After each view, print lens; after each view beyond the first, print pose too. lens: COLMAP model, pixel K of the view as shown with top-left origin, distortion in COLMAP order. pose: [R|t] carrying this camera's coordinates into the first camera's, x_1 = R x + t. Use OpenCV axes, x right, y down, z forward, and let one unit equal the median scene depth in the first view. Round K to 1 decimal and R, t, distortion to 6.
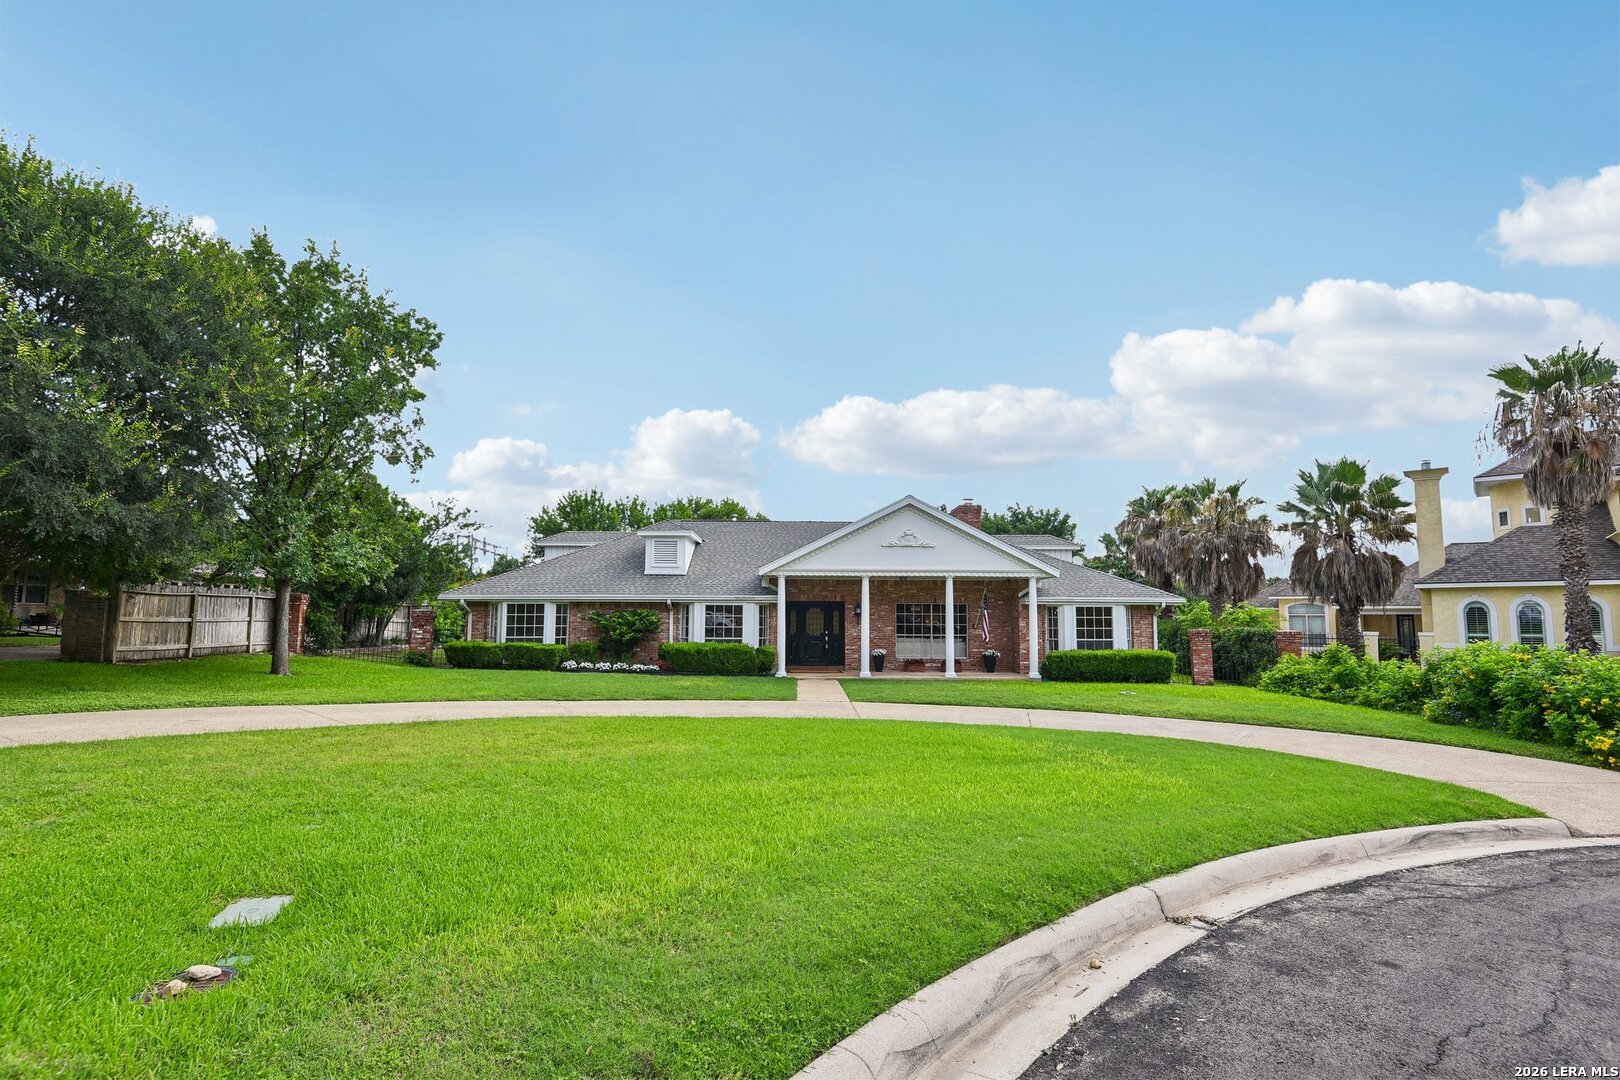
lens RADIAL K [[760.5, 0, 810.0], [0, 760.5, 540.0], [0, 0, 1]] dist [0.003339, -0.009935]
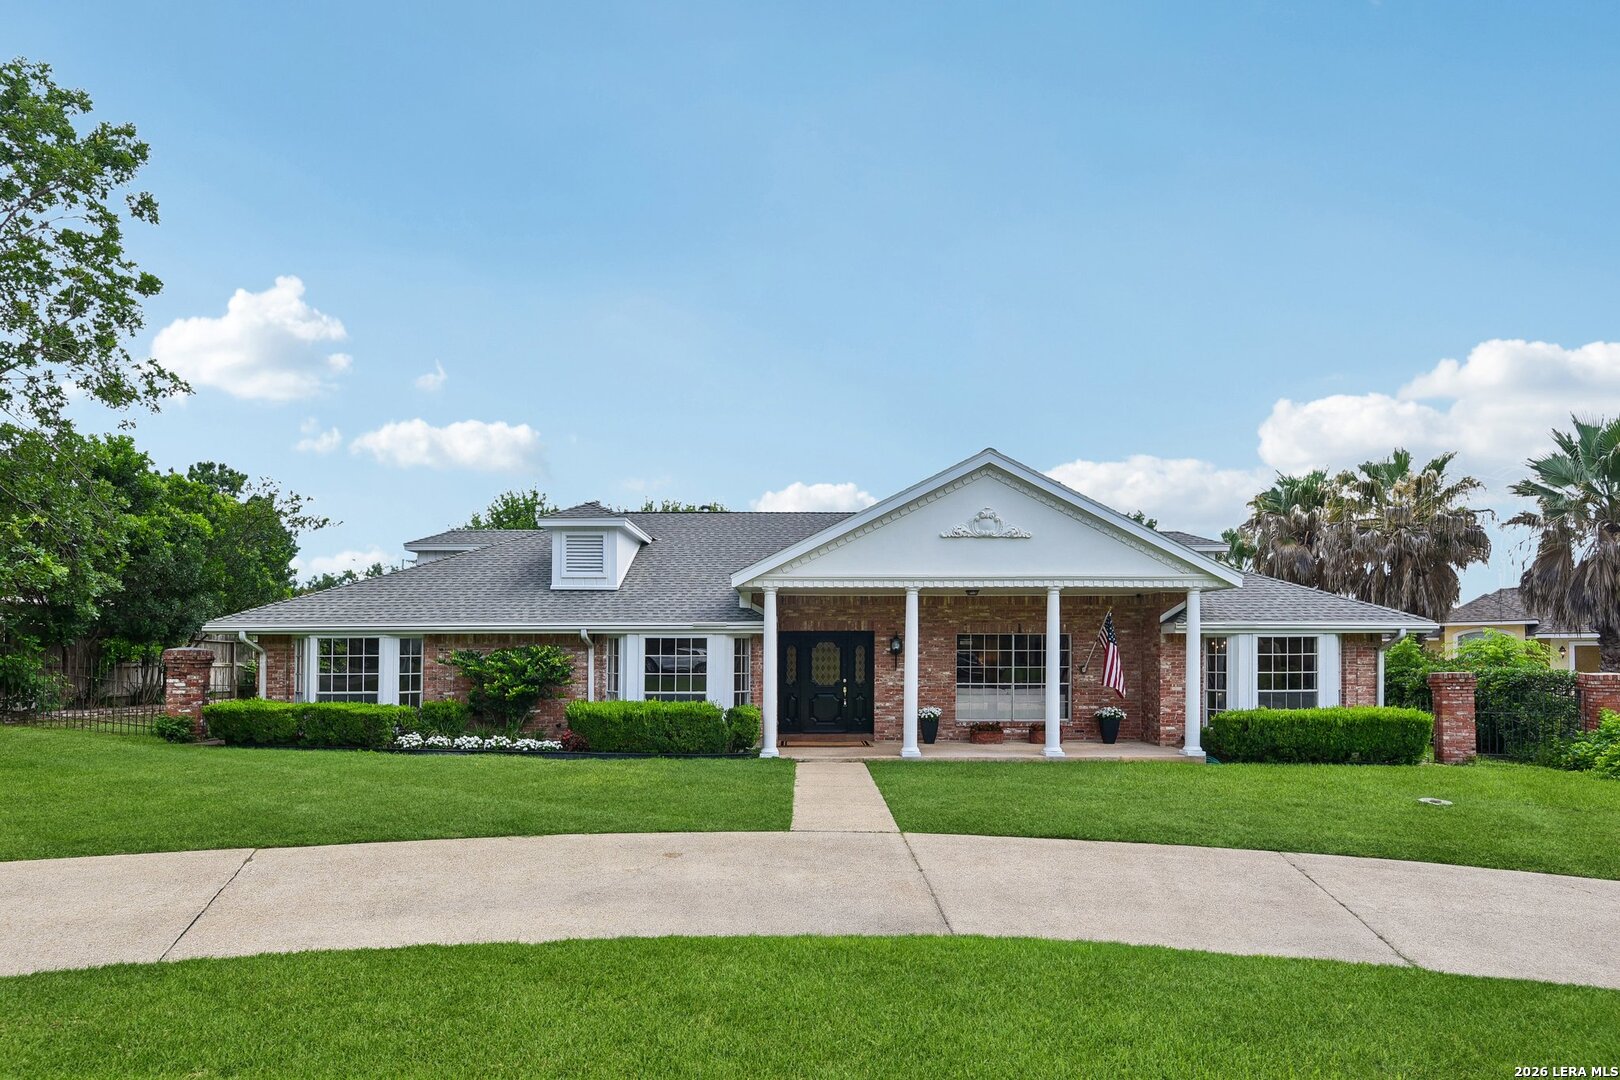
lens RADIAL K [[834.2, 0, 812.0], [0, 834.2, 646.8], [0, 0, 1]] dist [-0.001640, -0.016566]
pose [[0.999942, -0.006385, -0.008707, 0.001003], [0.007169, 0.995623, 0.093180, 0.031452], [0.008074, -0.093237, 0.995611, 0.338993]]
